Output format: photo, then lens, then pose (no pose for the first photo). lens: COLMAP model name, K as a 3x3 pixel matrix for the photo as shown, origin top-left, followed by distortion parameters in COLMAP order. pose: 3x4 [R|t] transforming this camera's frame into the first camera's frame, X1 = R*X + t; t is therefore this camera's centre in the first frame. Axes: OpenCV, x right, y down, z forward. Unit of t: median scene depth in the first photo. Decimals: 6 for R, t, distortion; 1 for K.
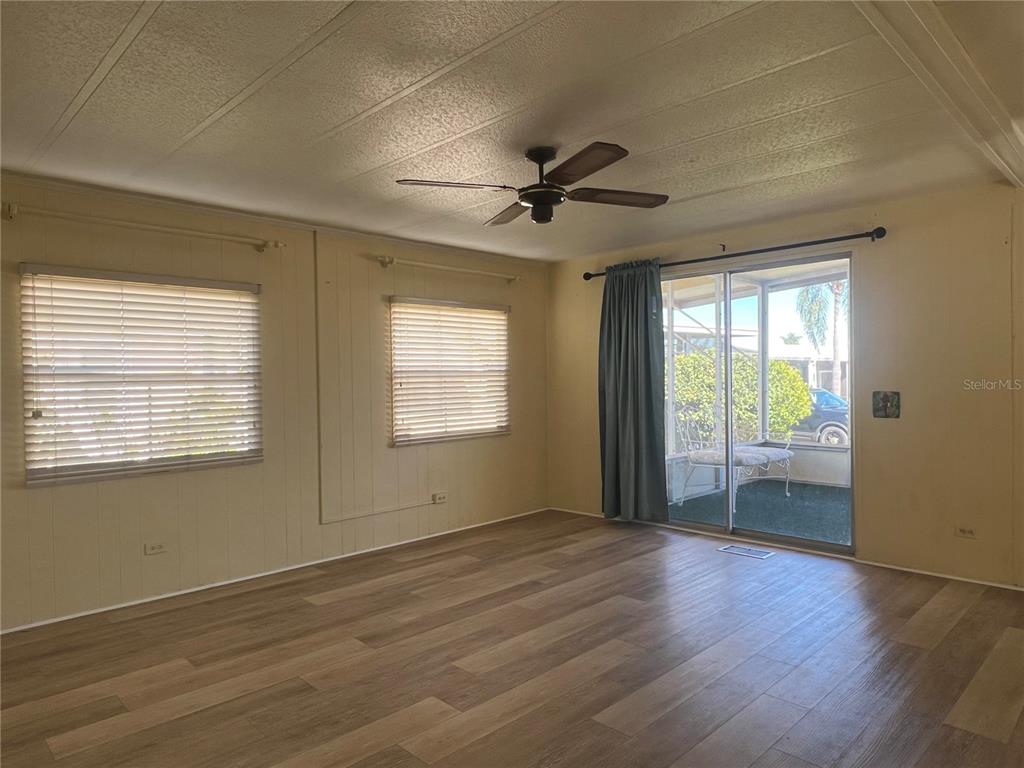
lens RADIAL K [[657.3, 0, 513.9], [0, 657.3, 378.5], [0, 0, 1]] dist [0.006256, -0.003473]
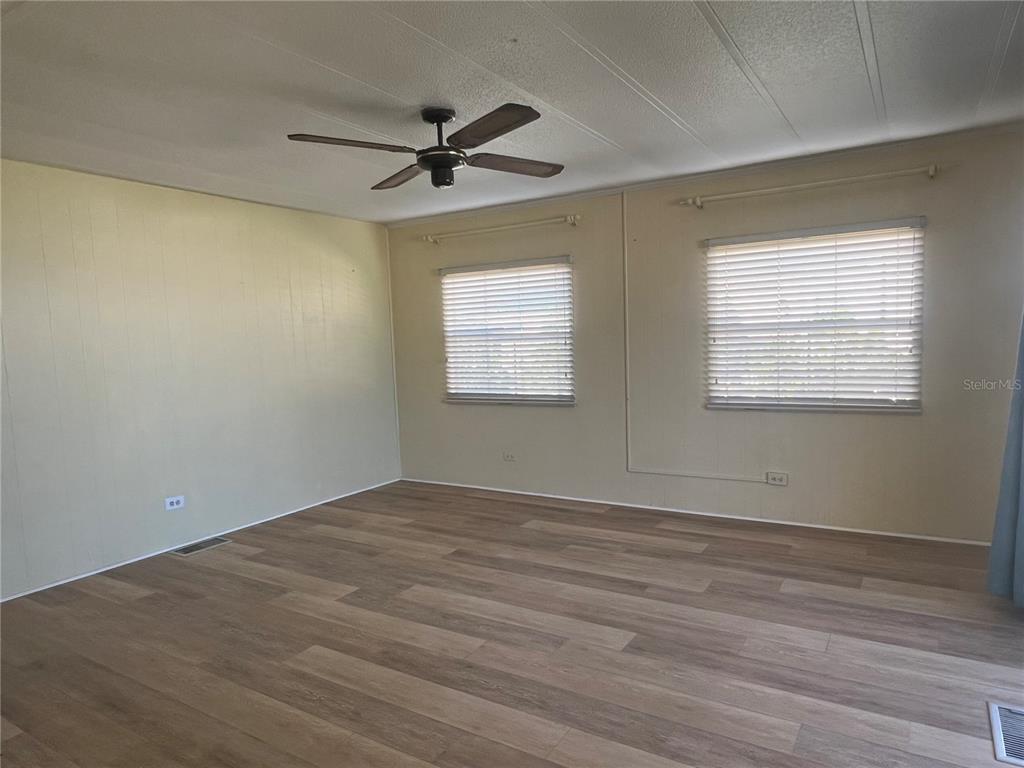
lens RADIAL K [[657.3, 0, 514.4], [0, 657.3, 389.1], [0, 0, 1]] dist [0.006256, -0.003473]
pose [[0.226785, 0.088174, -0.969945, 0.794788], [0.033214, 0.994614, 0.098182, -0.026125], [0.973378, -0.054481, 0.222635, 0.678226]]
